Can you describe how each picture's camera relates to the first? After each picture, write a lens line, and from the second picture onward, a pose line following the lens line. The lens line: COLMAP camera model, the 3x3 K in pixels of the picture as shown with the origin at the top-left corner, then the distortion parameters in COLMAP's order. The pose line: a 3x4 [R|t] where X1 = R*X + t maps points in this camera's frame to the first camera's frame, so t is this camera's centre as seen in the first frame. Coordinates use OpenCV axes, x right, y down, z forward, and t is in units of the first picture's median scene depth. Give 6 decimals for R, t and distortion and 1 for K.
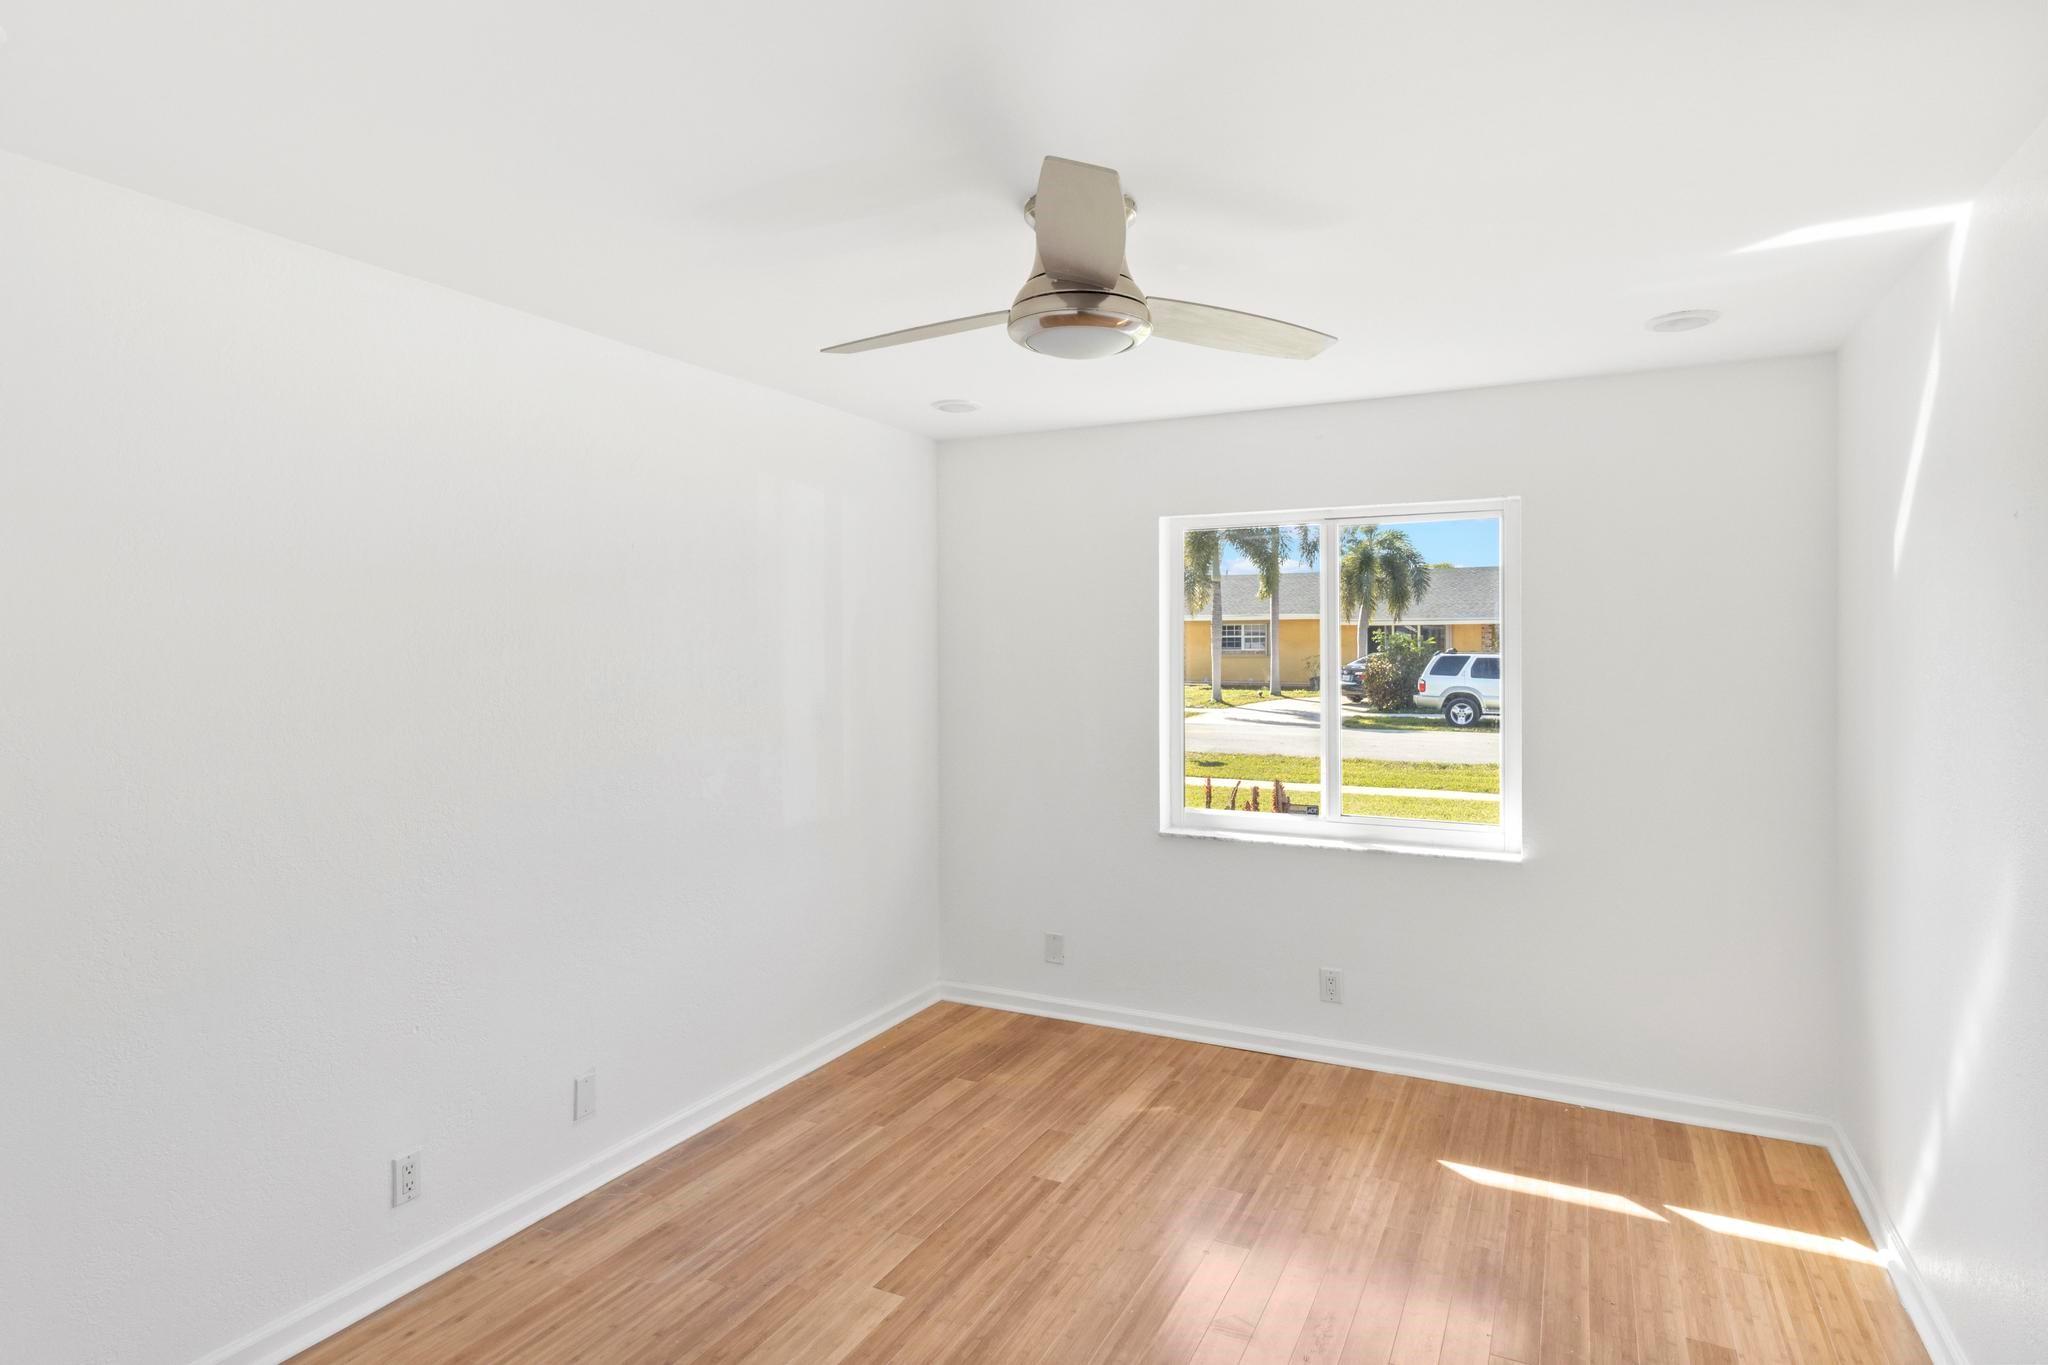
lens RADIAL K [[1126.4, 0, 1047.9], [0, 1126.4, 646.6], [0, 0, 1]] dist [0.002034, -0.001620]
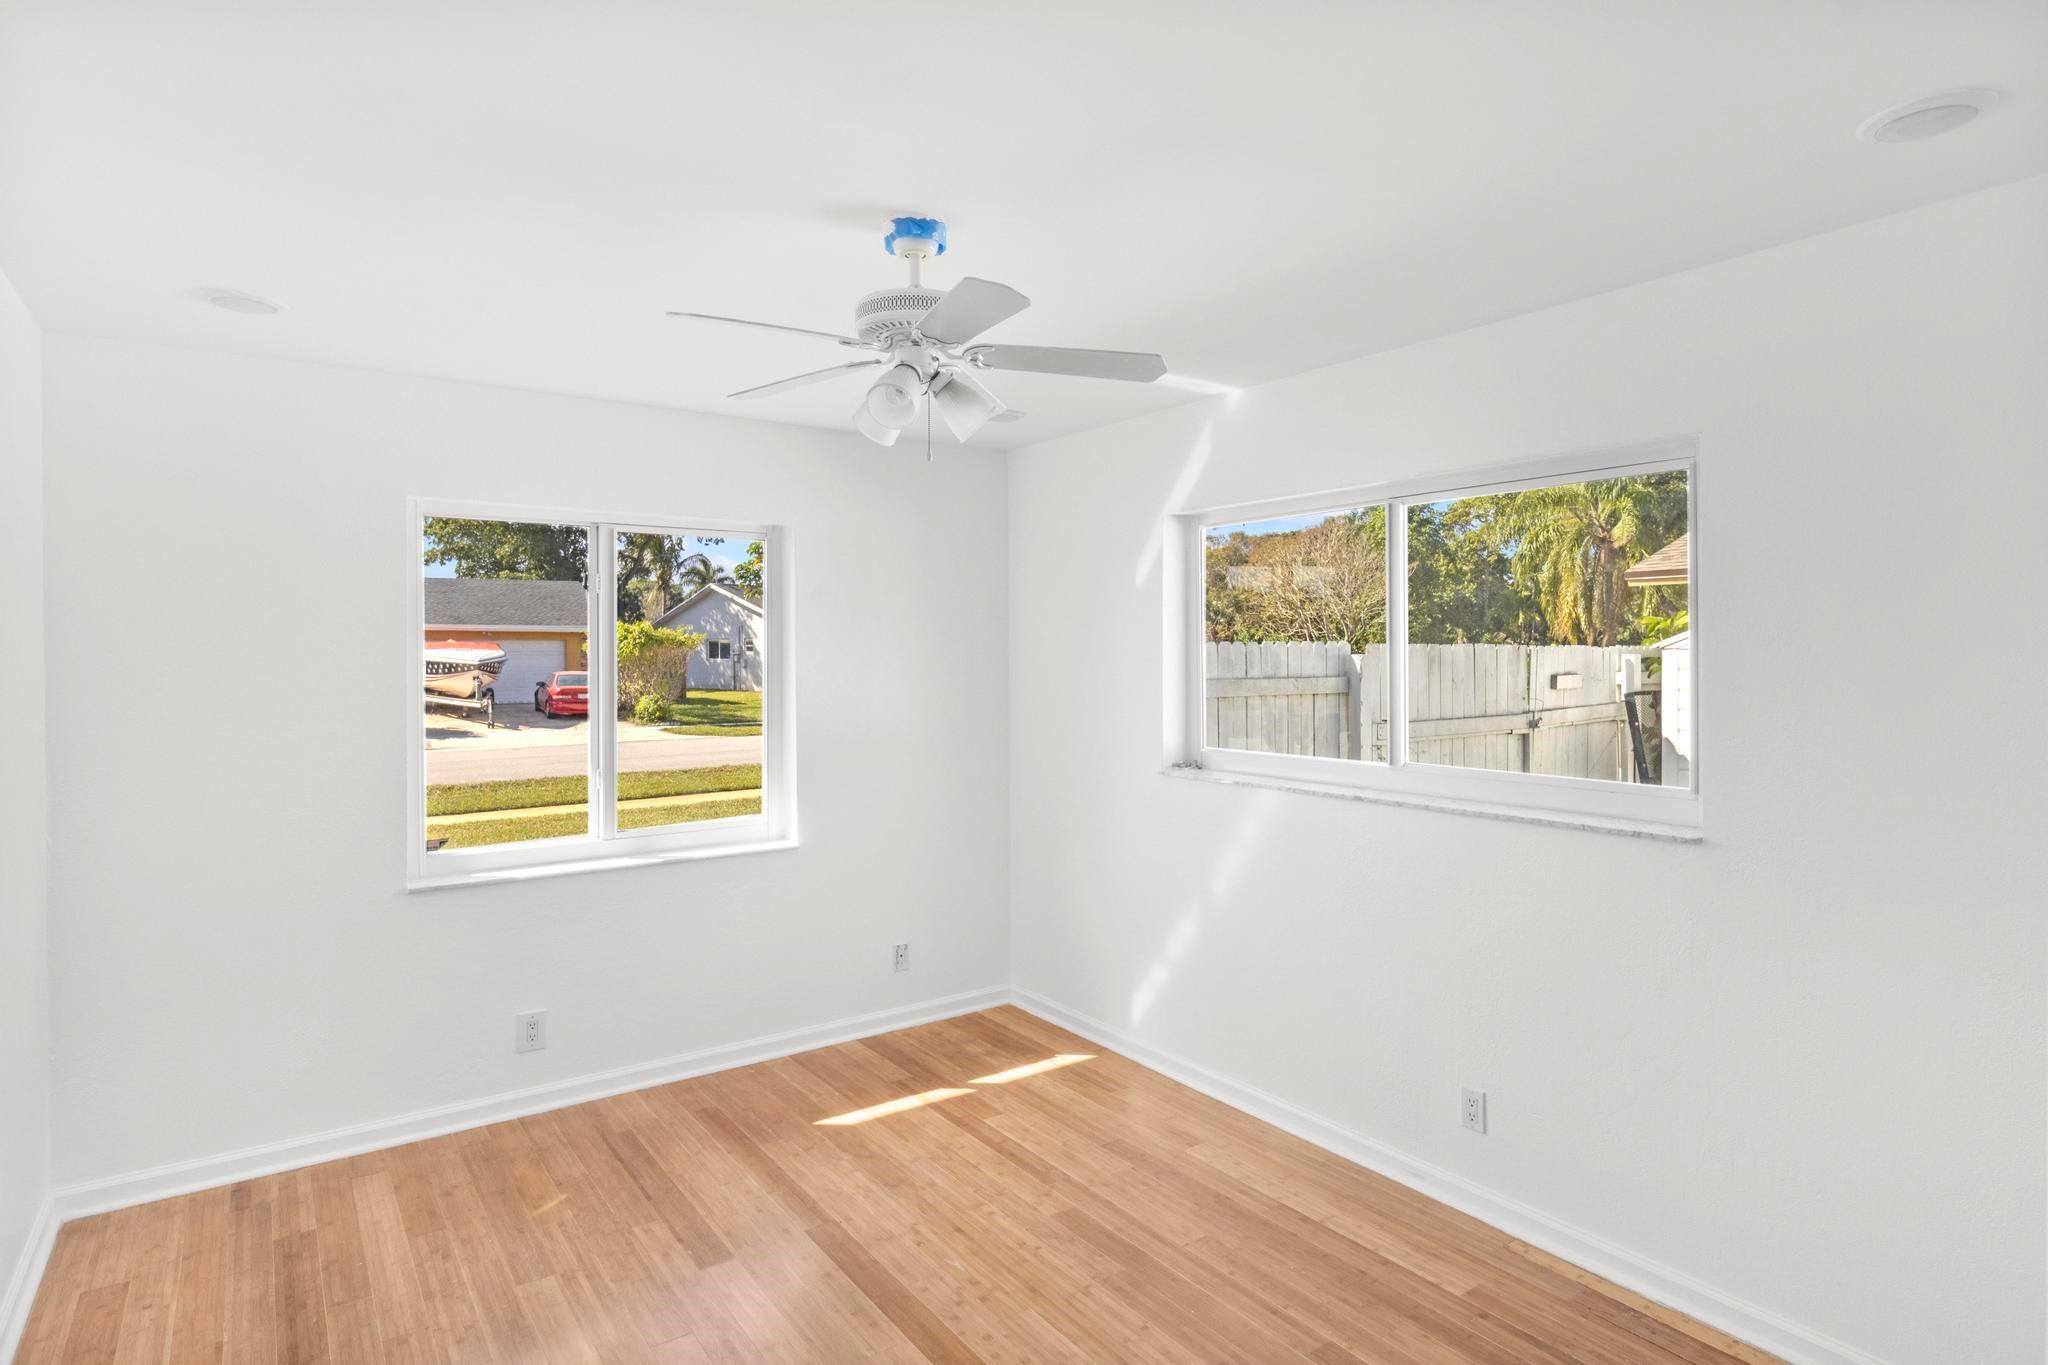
lens RADIAL K [[1126.4, 0, 1047.9], [0, 1126.4, 646.6], [0, 0, 1]] dist [0.002034, -0.001620]
pose [[0.453797, 0.005369, 0.891089, -0.451965], [0.004827, 0.999952, -0.008484, 0.001830], [-0.891092, 0.008151, 0.453750, 0.251185]]
